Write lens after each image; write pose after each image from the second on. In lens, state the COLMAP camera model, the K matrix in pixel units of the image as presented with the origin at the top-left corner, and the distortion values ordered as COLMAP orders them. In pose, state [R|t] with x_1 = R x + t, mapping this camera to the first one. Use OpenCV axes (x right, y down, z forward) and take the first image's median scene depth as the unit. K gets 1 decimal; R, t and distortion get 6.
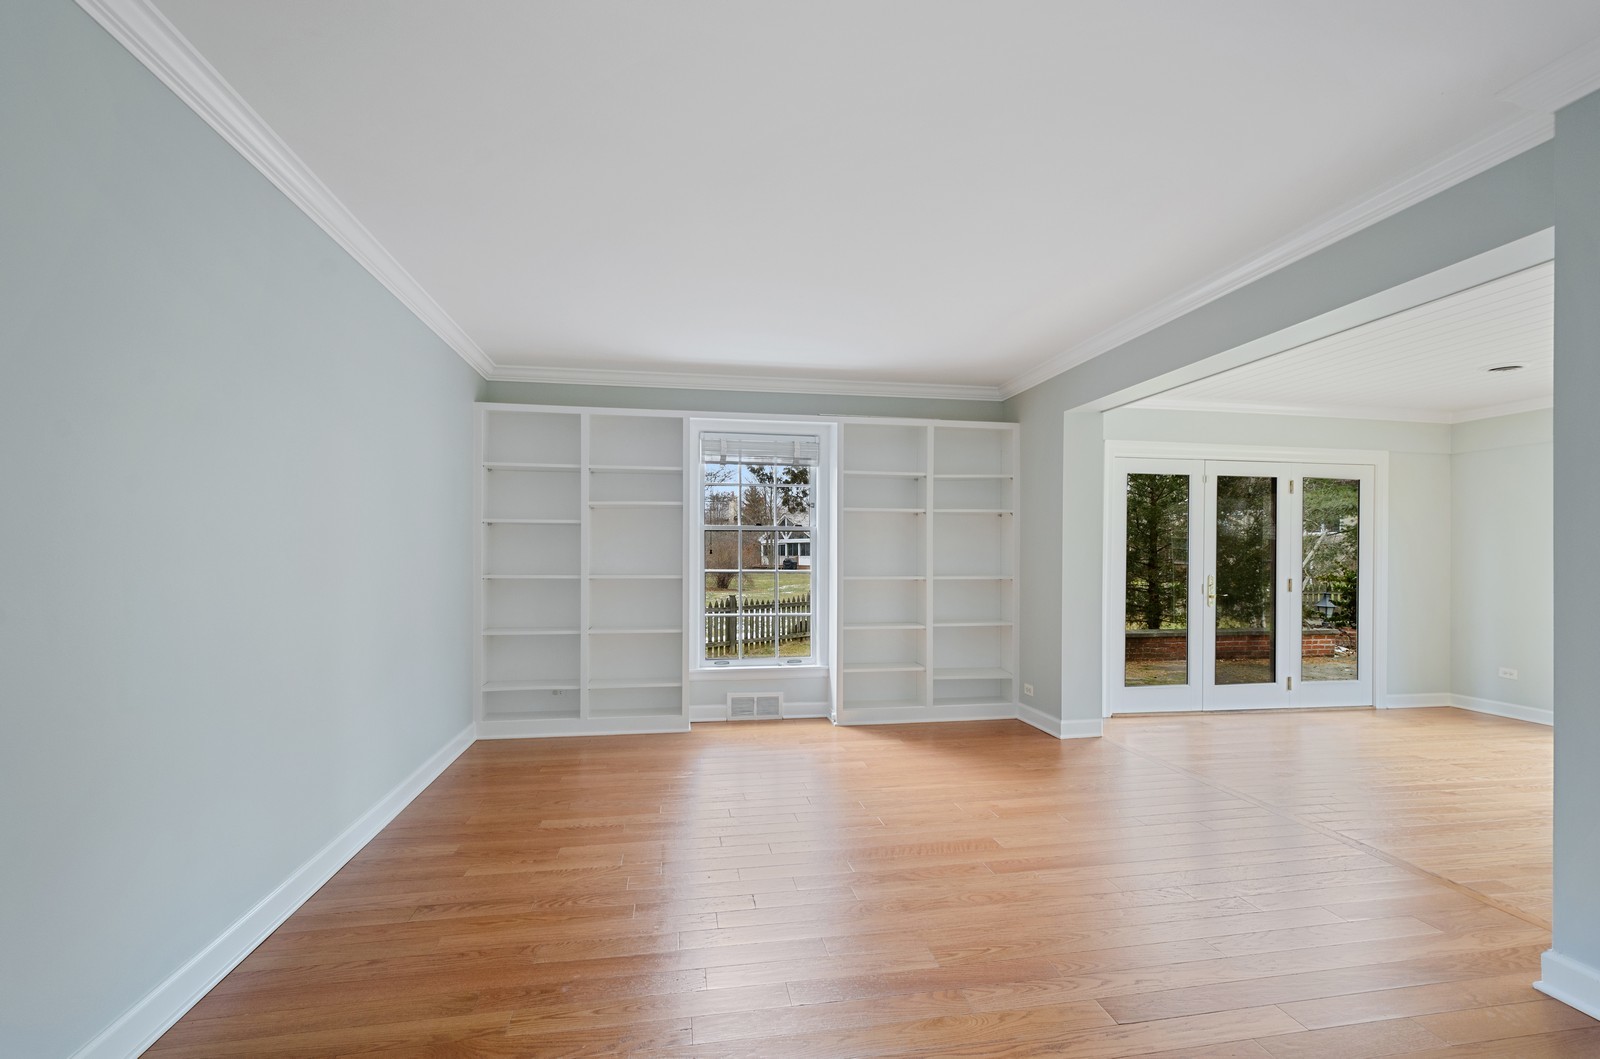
lens RADIAL K [[697.6, 0, 793.3], [0, 697.6, 552.2], [0, 0, 1]] dist [0.002324, -0.000162]
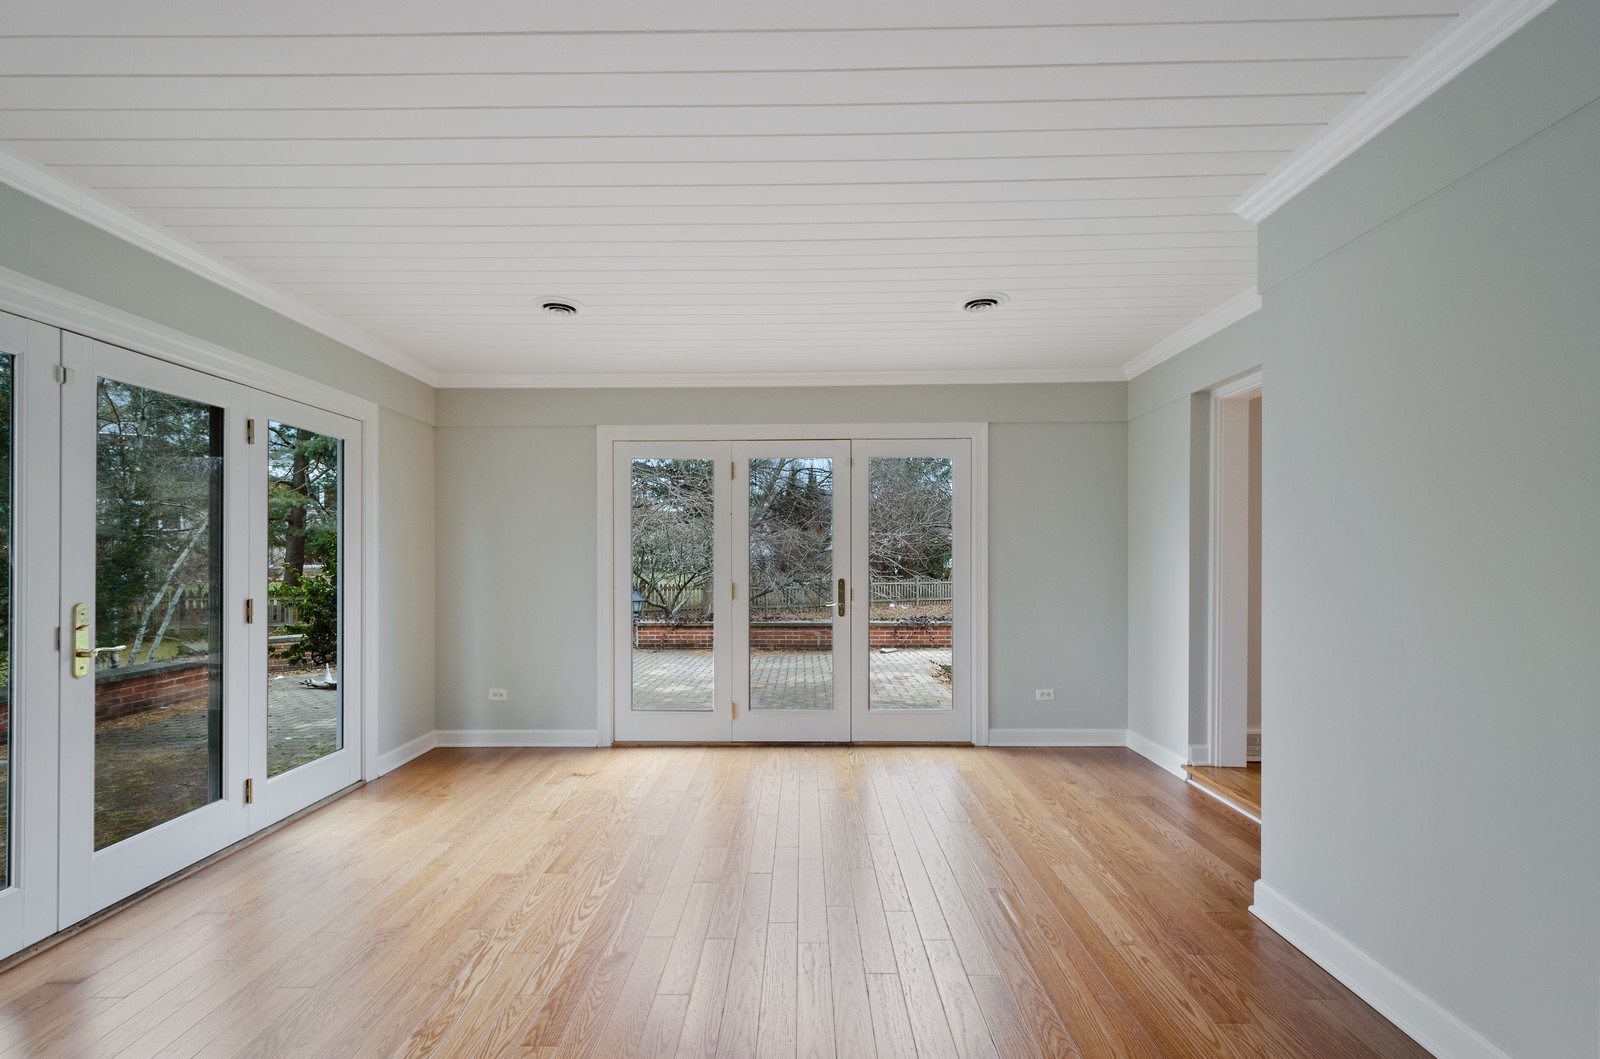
lens RADIAL K [[706.2, 0, 796.5], [0, 706.2, 550.0], [0, 0, 1]] dist [0.000449, -0.000188]
pose [[0.178134, -0.000589, 0.984006, 0.244320], [0.001107, 0.999999, 0.000398, -0.000008], [-0.984006, 0.001019, 0.178135, 0.480818]]
